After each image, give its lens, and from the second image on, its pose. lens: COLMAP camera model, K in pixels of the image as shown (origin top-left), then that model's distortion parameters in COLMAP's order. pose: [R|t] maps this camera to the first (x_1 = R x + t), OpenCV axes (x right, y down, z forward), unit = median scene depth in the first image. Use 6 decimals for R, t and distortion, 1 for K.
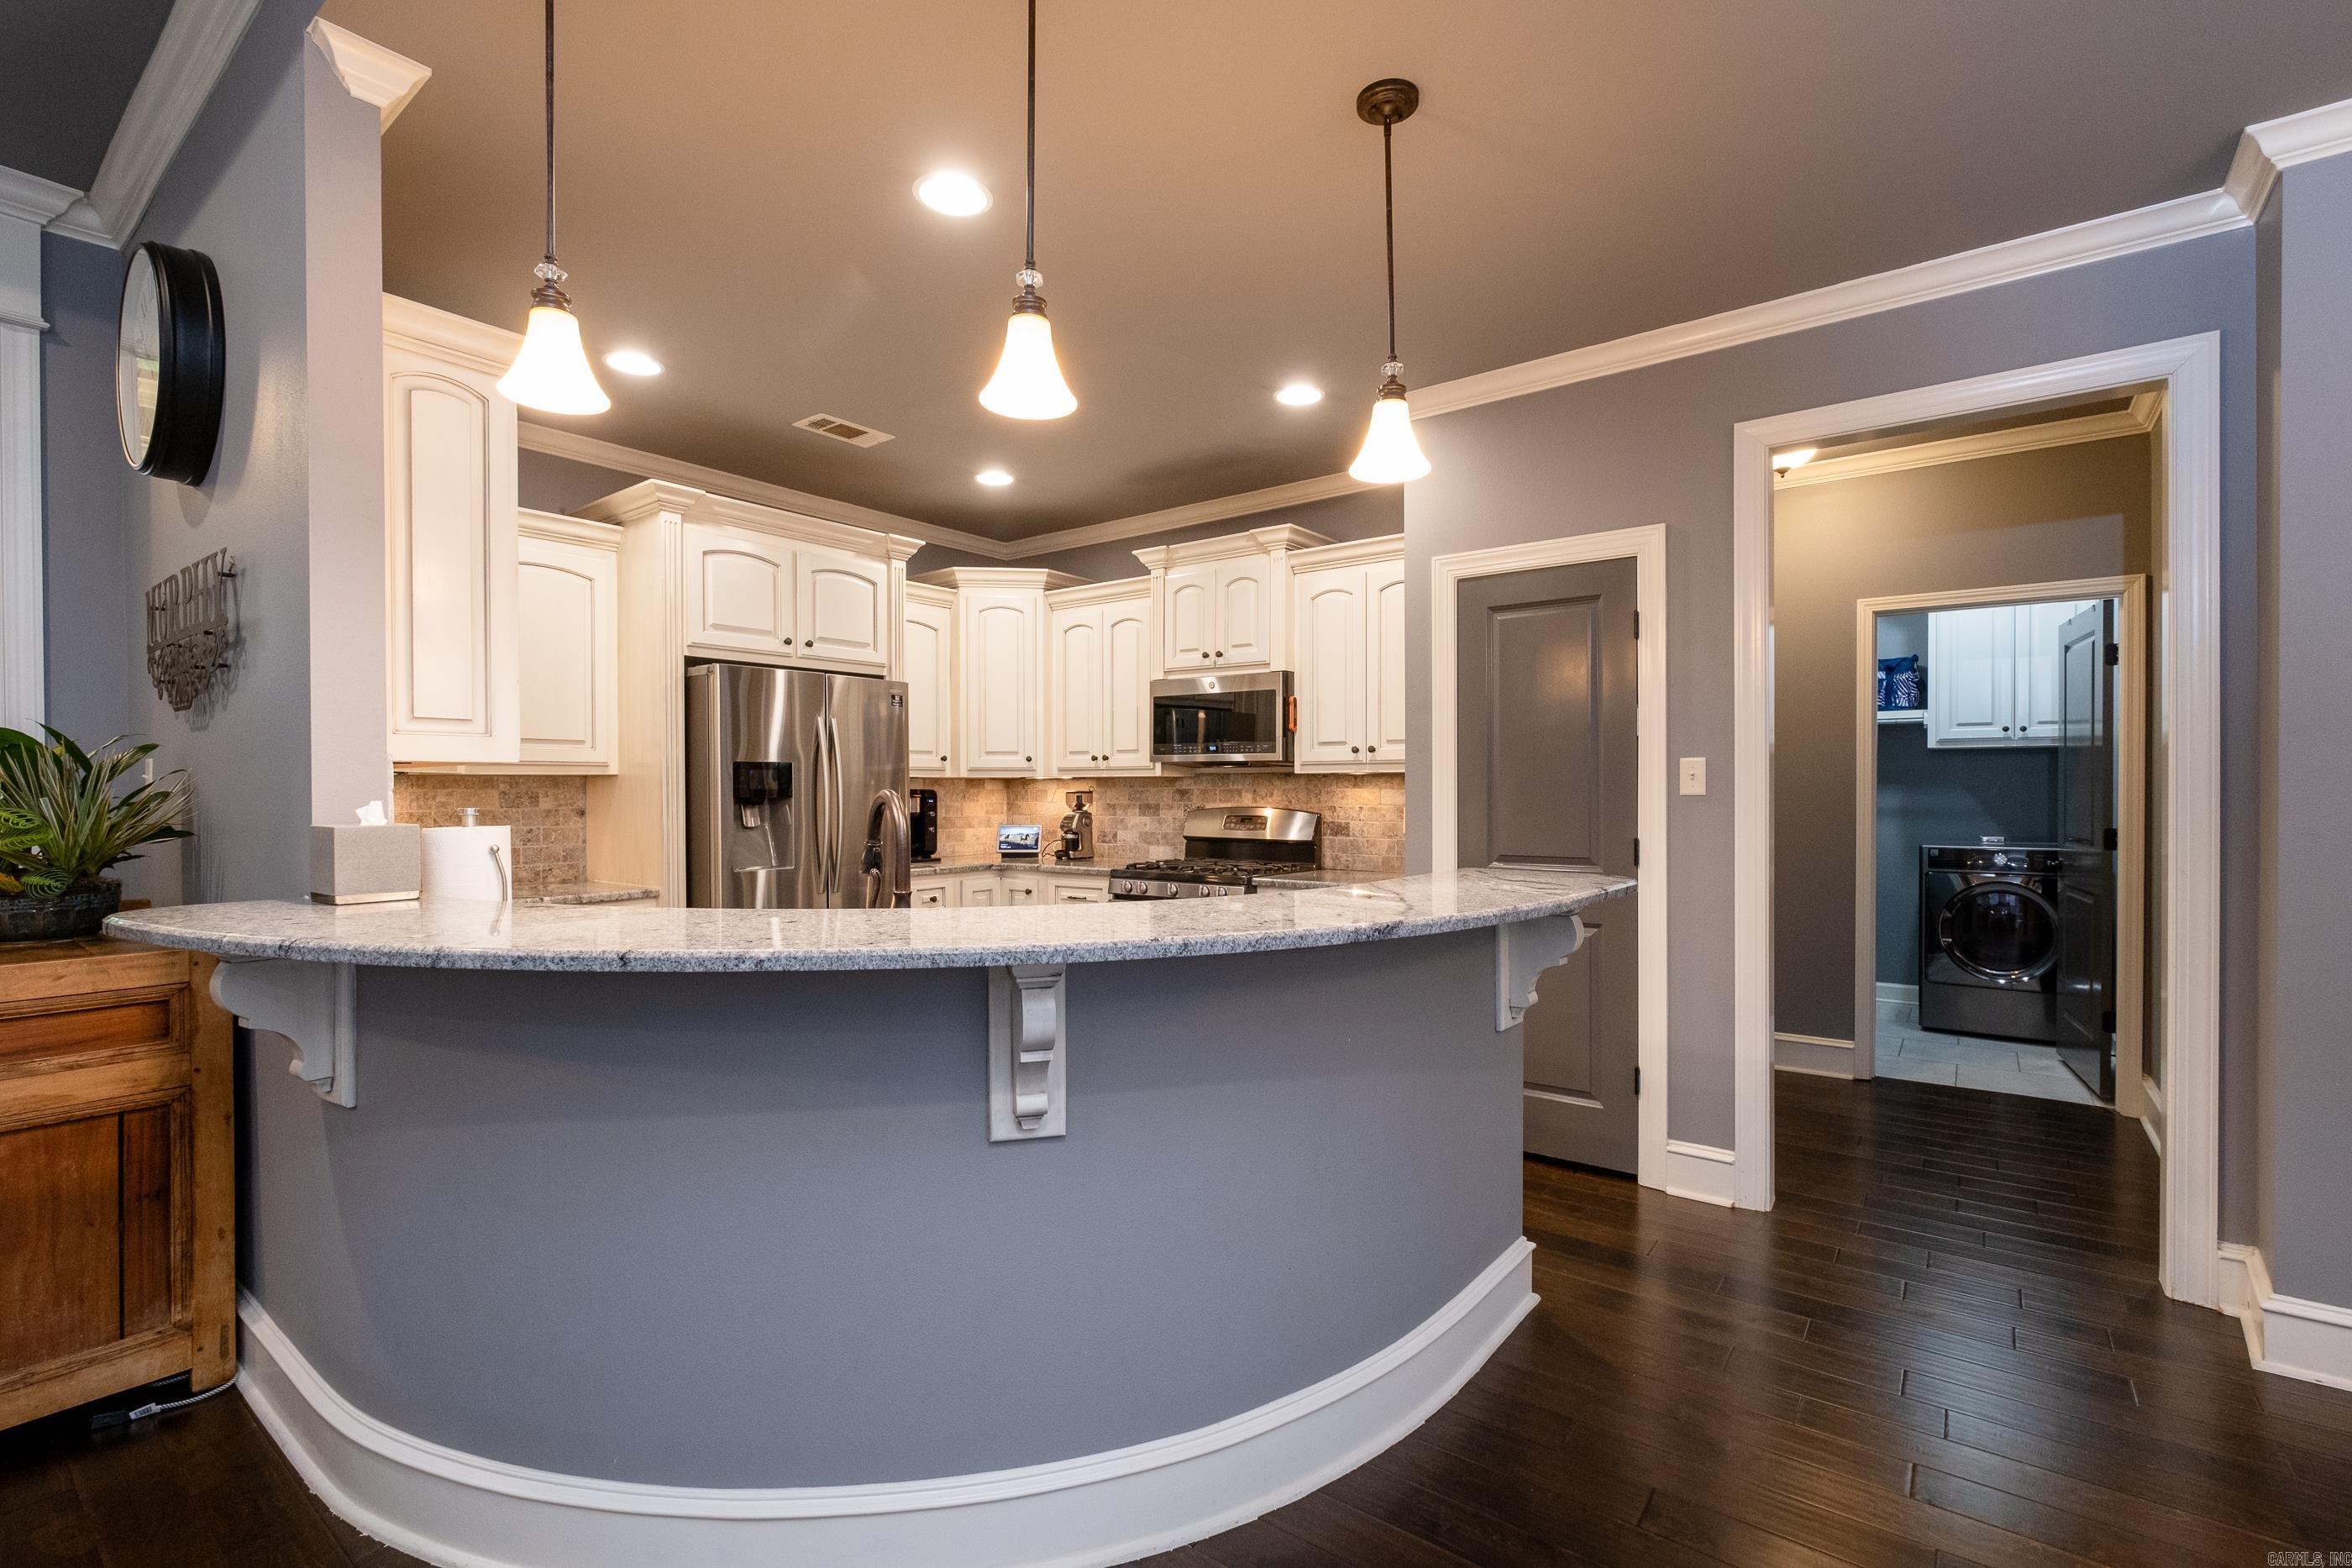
lens RADIAL K [[1052.1, 0, 1170.6], [0, 1052.1, 796.3], [0, 0, 1]] dist [-0.002616, -0.000137]
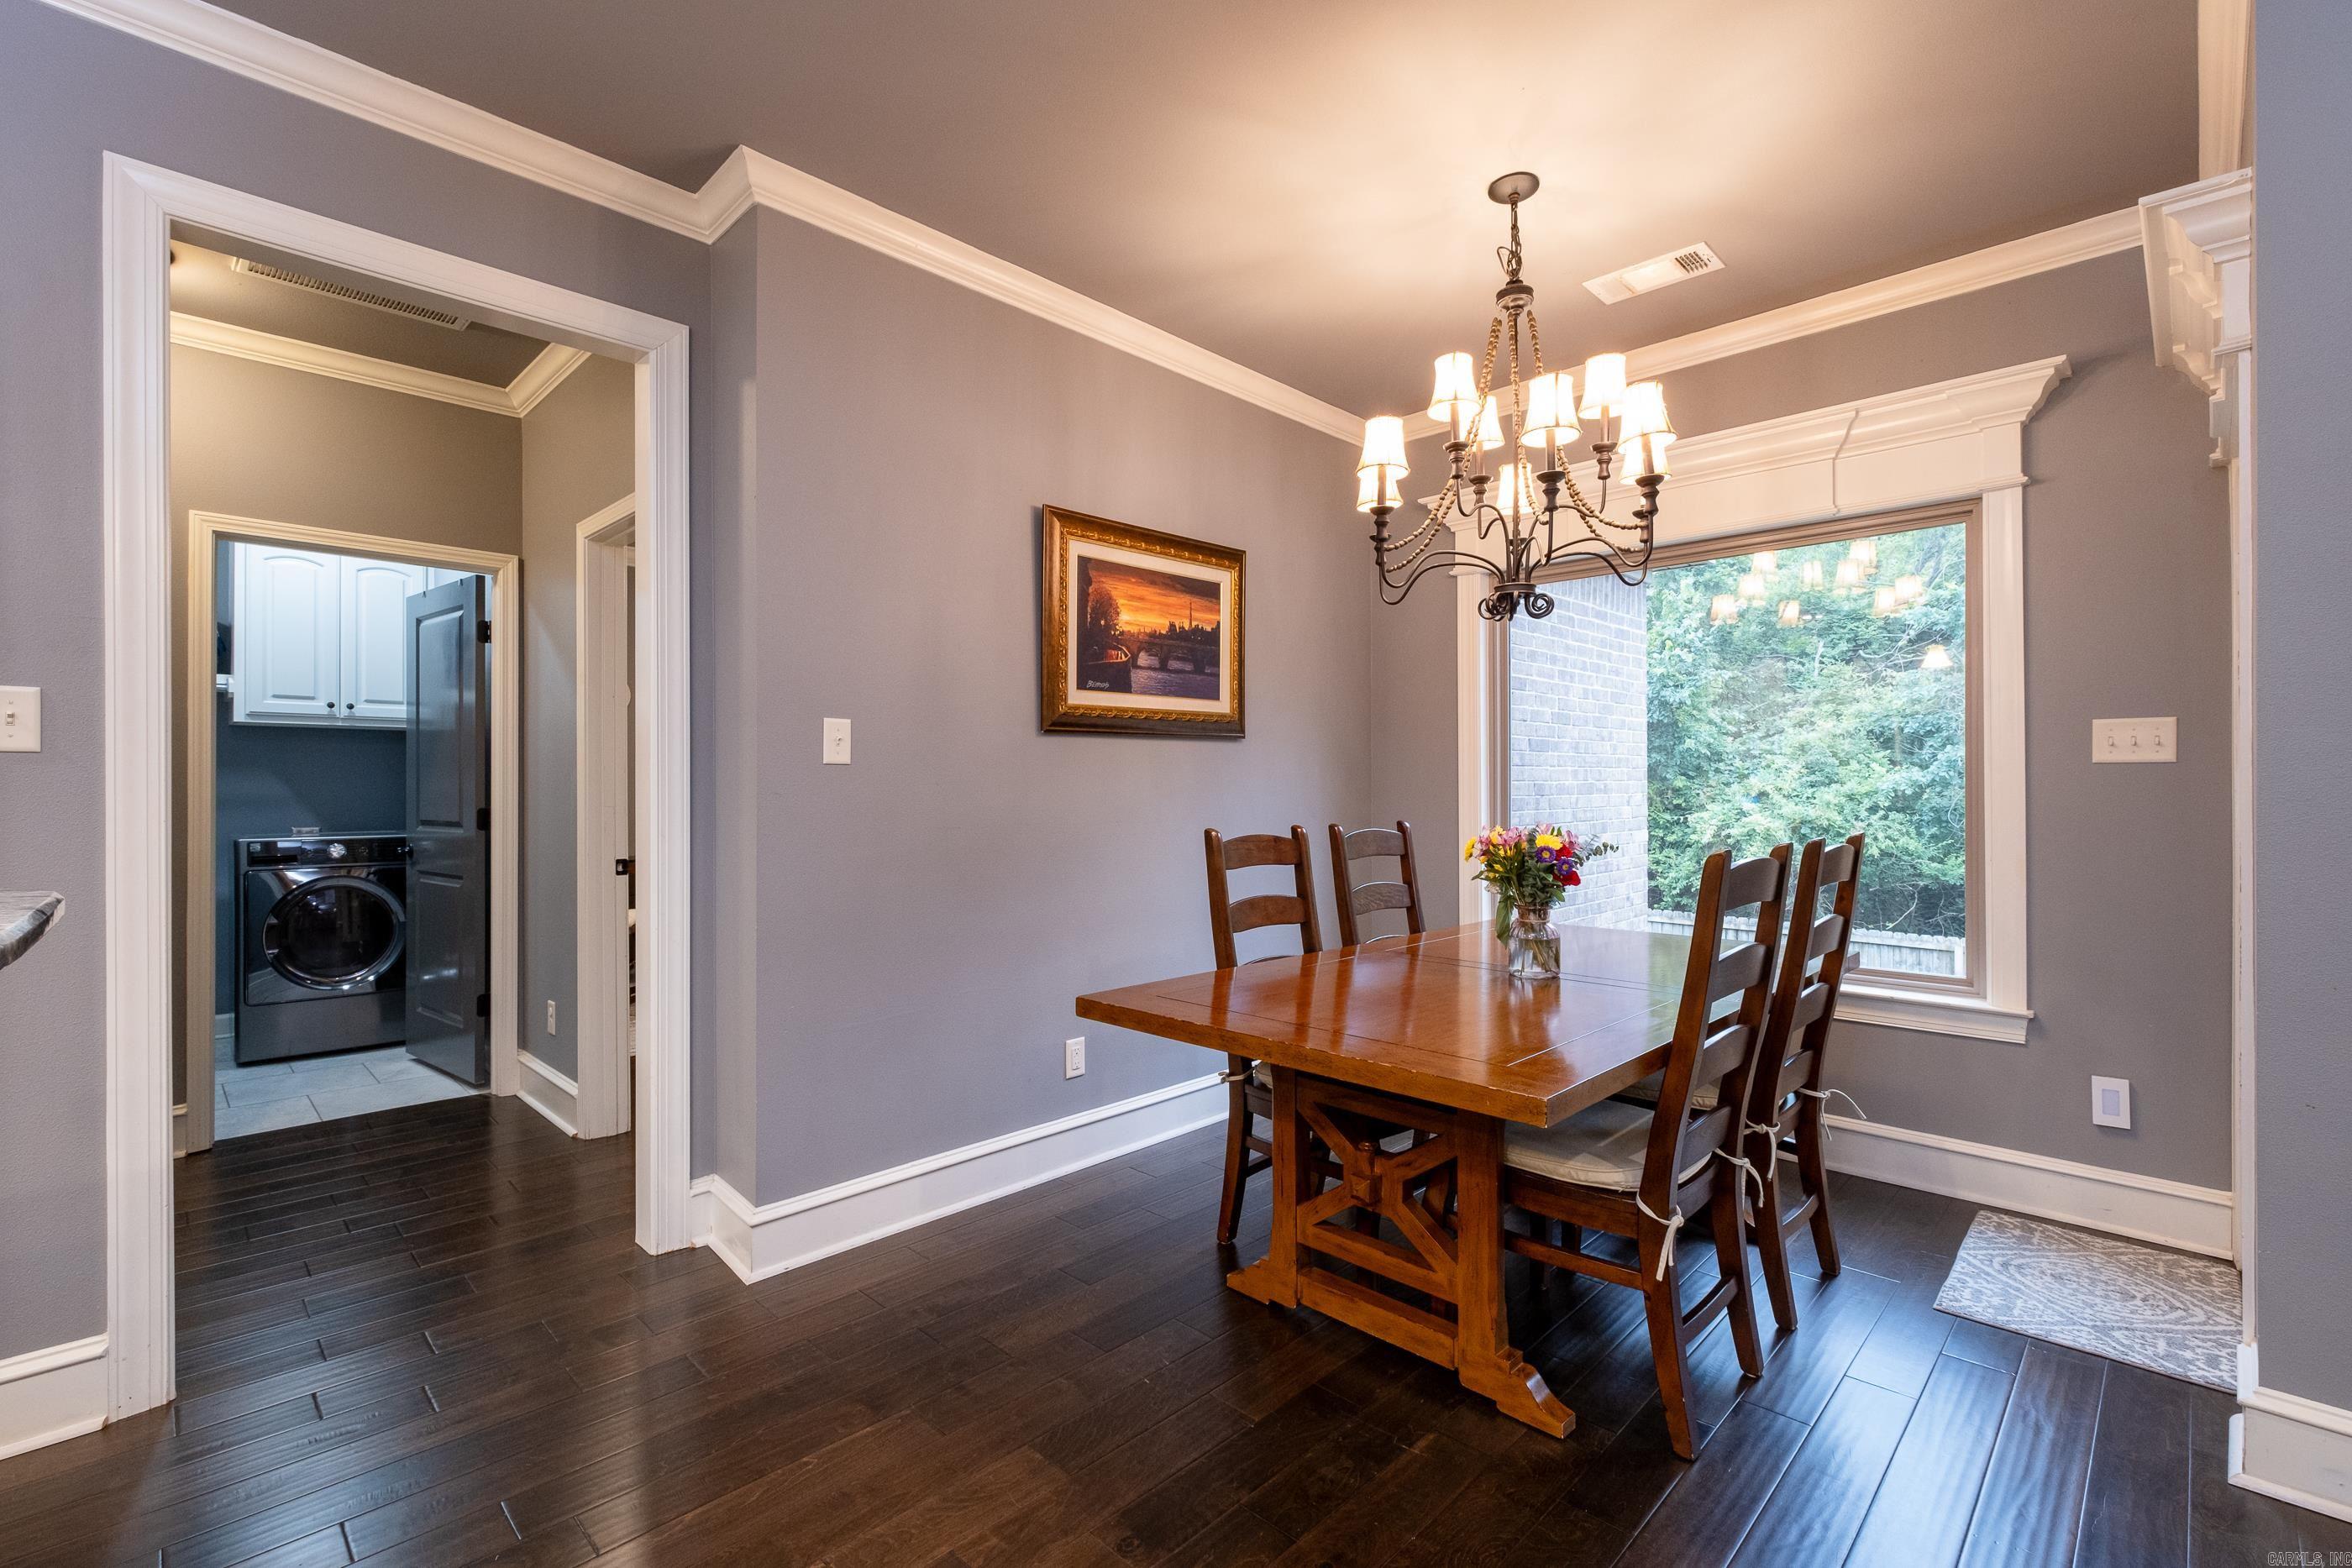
lens RADIAL K [[1041.7, 0, 1189.6], [0, 1041.7, 777.9], [0, 0, 1]] dist [-0.000796, -0.000635]
pose [[0.121050, 0.011340, 0.992582, 0.005204], [0.009373, 0.999877, -0.012566, 0.018345], [-0.992602, 0.010824, 0.120929, 0.194164]]
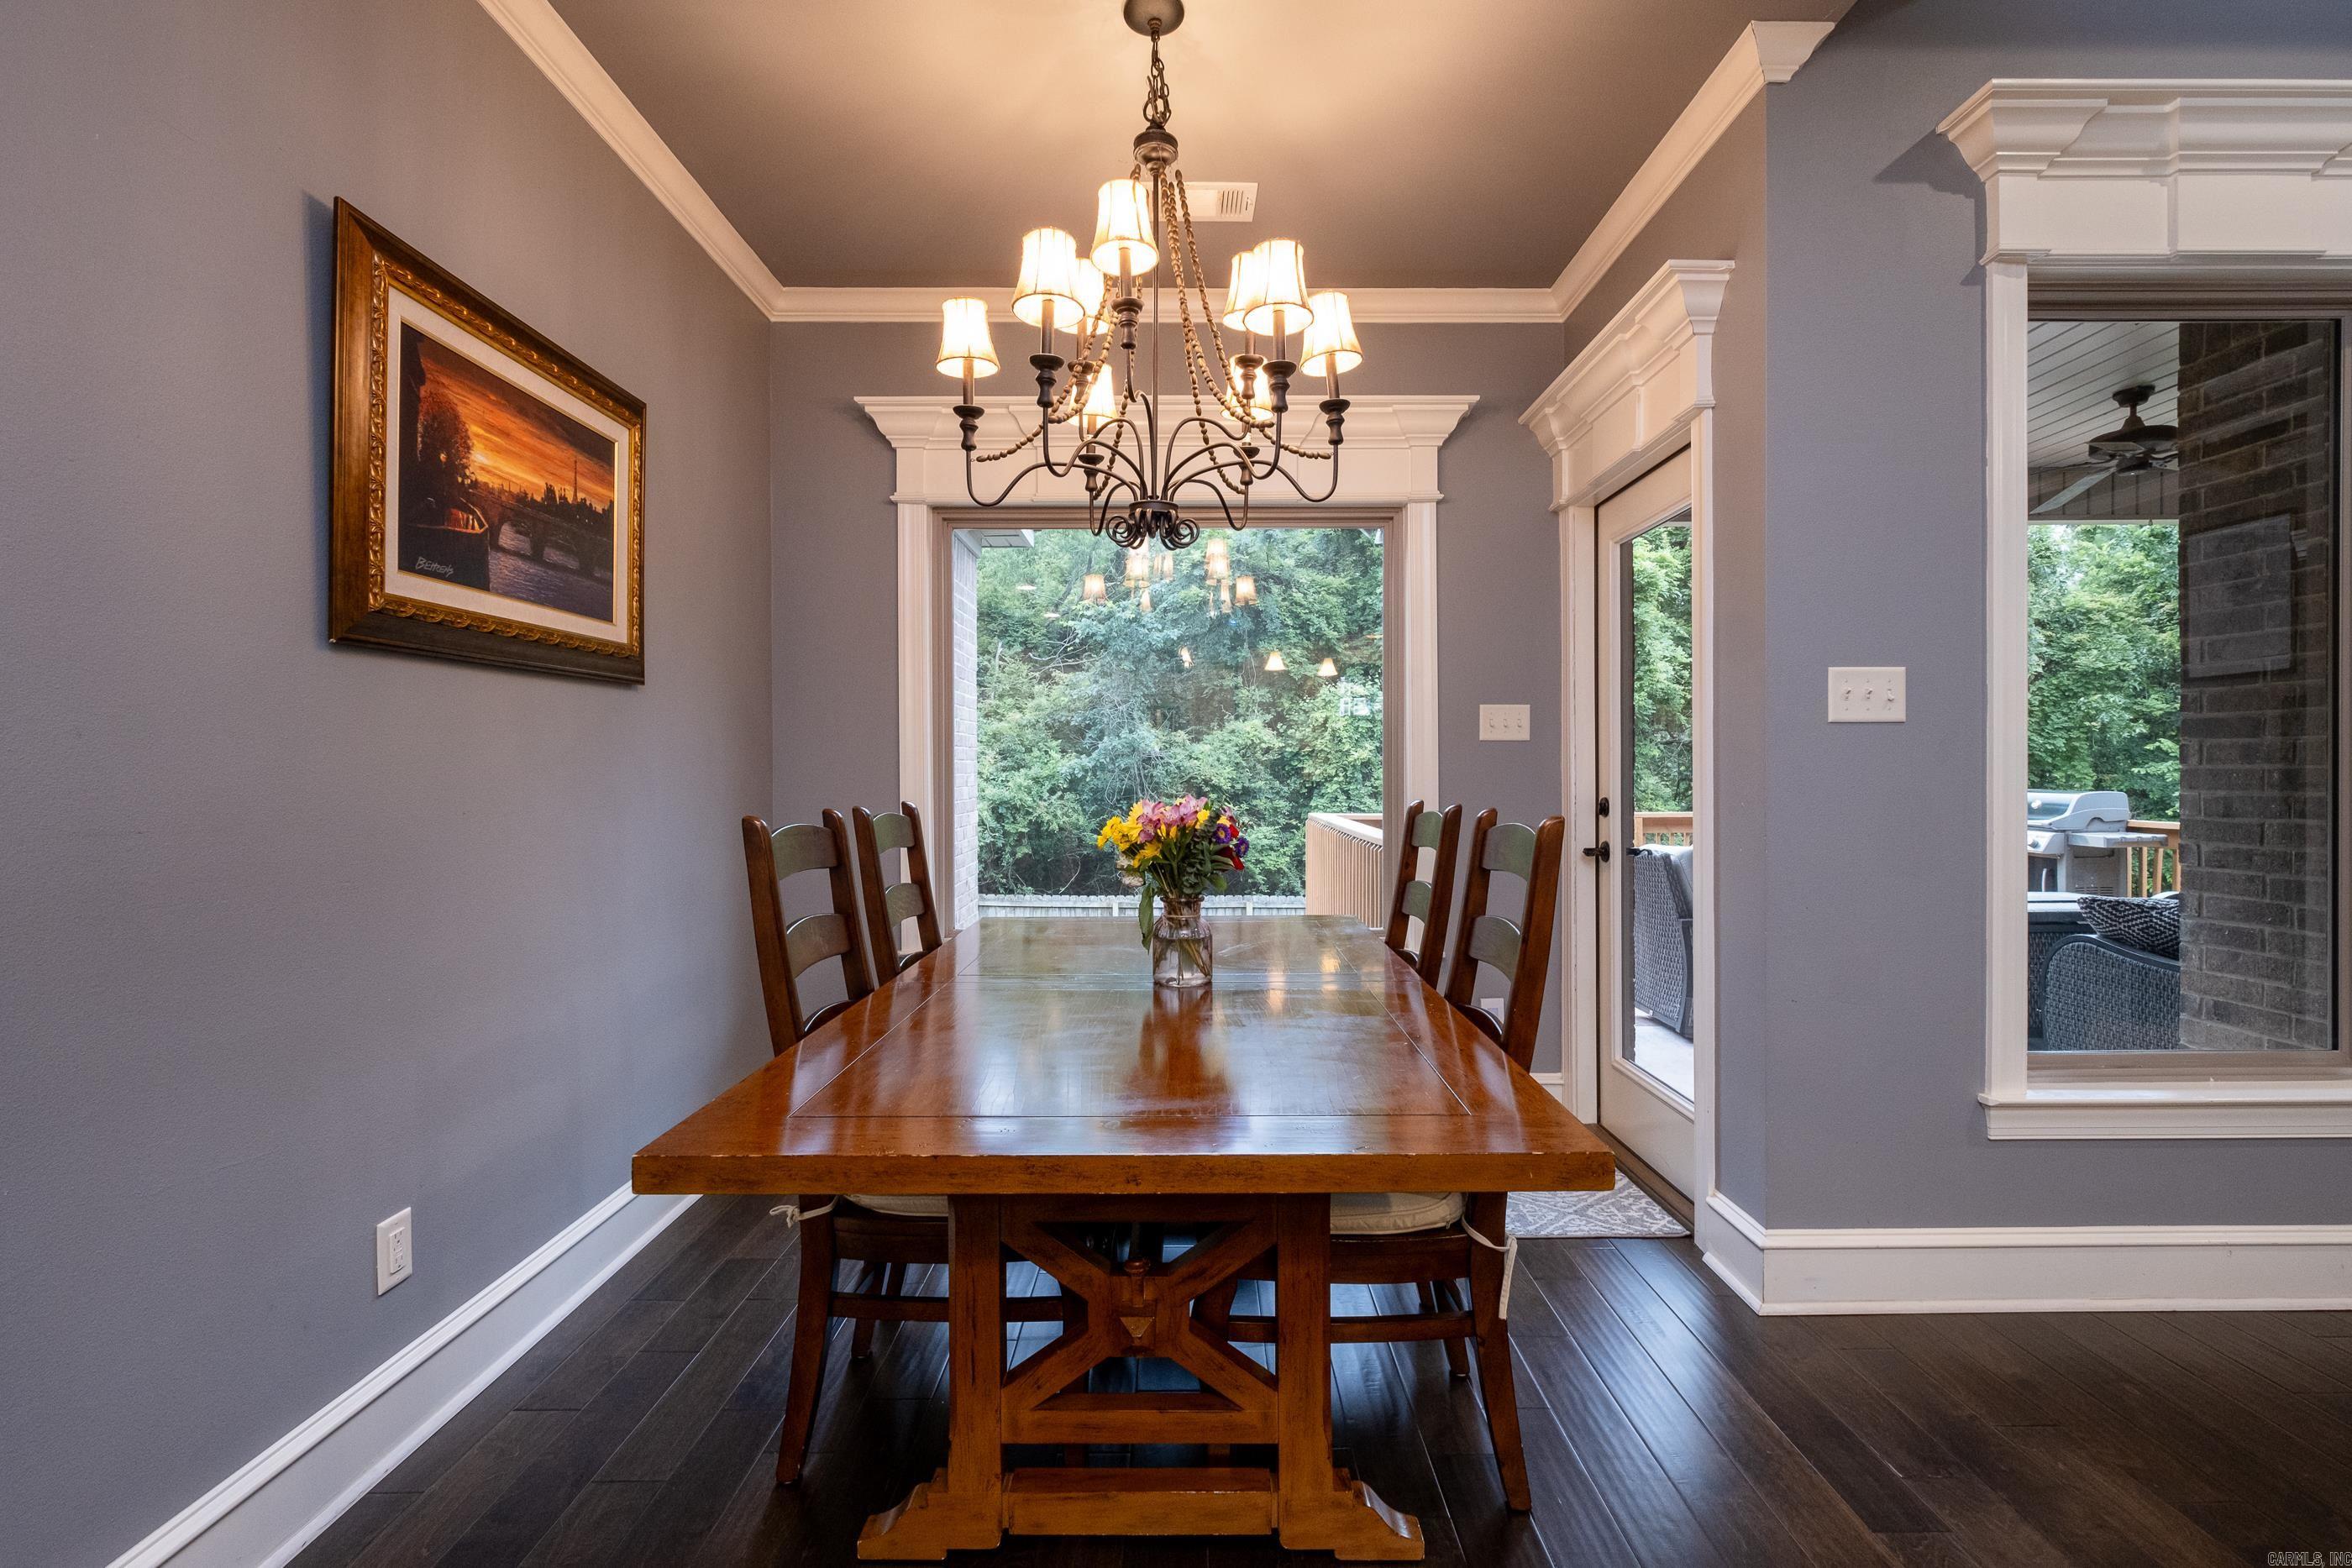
lens RADIAL K [[1044.0, 0, 1198.0], [0, 1044.0, 770.8], [0, 0, 1]] dist [-0.004315, -0.000521]
pose [[-0.608932, 0.005725, 0.793201, 0.207272], [0.011427, 0.999934, 0.001554, 0.024967], [-0.793140, 0.010010, -0.608957, 0.348664]]
